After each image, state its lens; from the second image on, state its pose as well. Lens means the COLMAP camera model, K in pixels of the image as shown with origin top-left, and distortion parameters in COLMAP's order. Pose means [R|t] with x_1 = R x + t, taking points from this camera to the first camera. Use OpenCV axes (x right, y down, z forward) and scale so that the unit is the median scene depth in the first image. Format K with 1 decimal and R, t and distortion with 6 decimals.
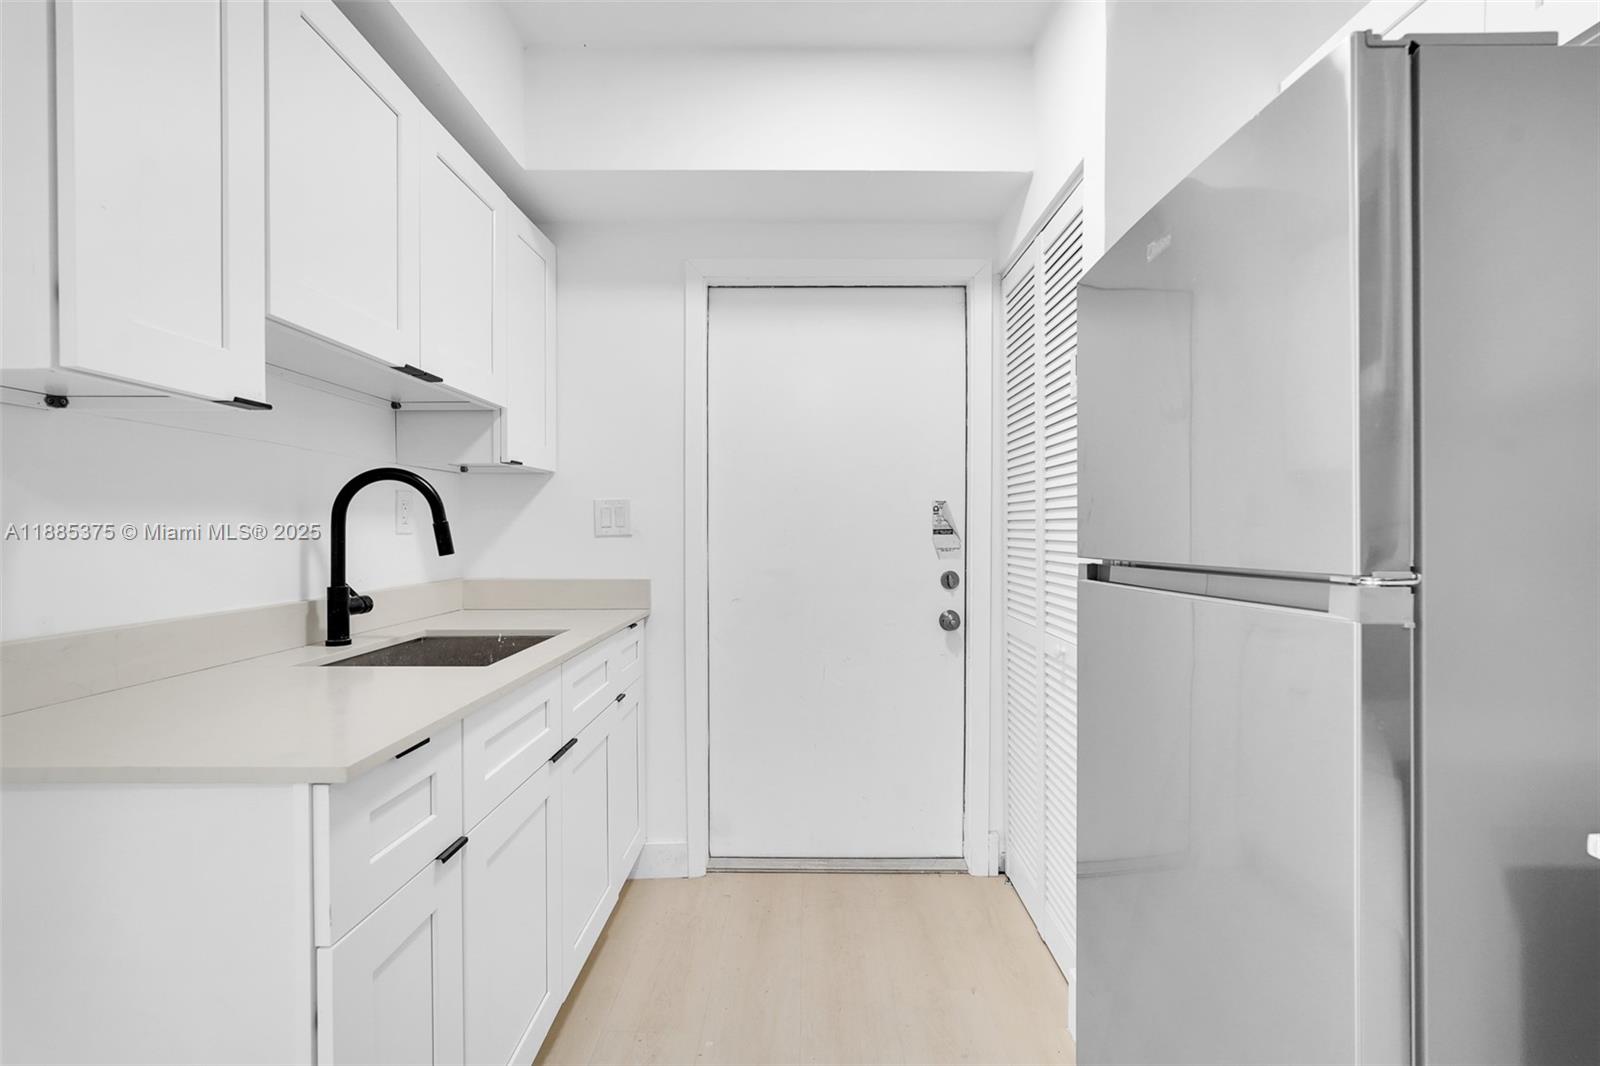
lens RADIAL K [[729.6, 0, 795.1], [0, 729.6, 534.7], [0, 0, 1]] dist [-0.015950, 0.000539]
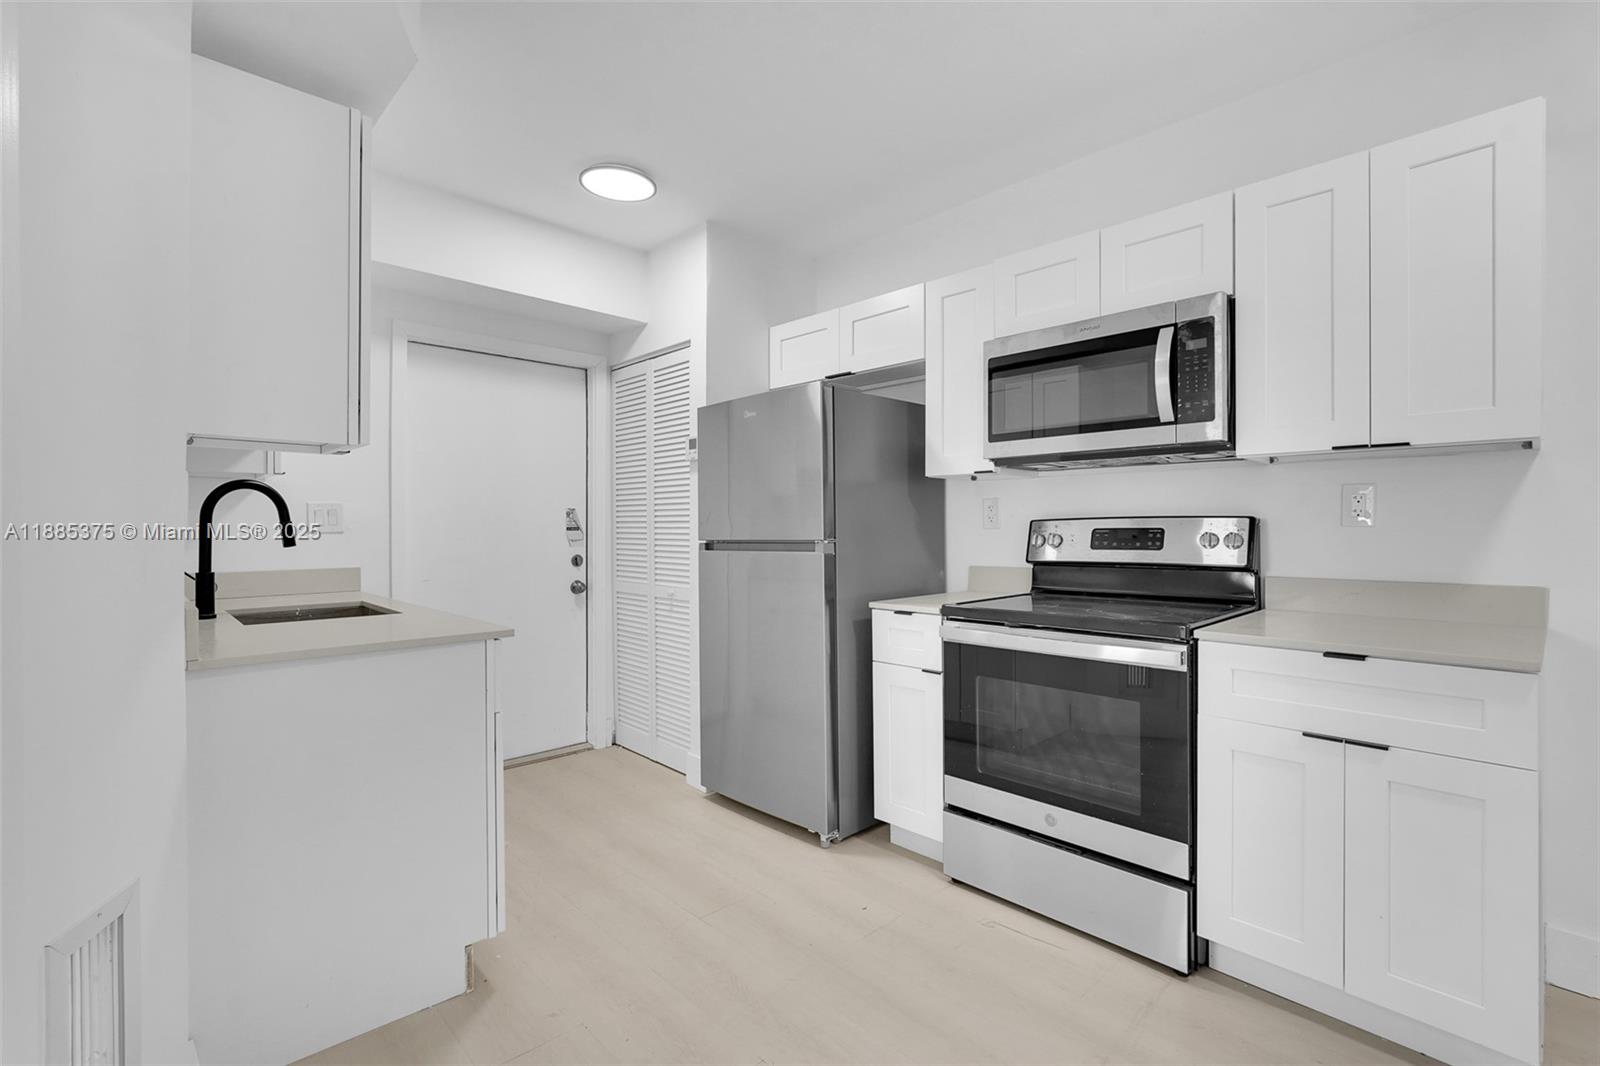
lens RADIAL K [[729.6, 0, 800.9], [0, 729.6, 529.7], [0, 0, 1]] dist [-0.015950, 0.000539]
pose [[0.712303, -0.003359, 0.701864, -0.536459], [0.009457, 0.999944, -0.004812, 0.009923], [-0.701809, 0.010065, 0.712294, -0.423424]]
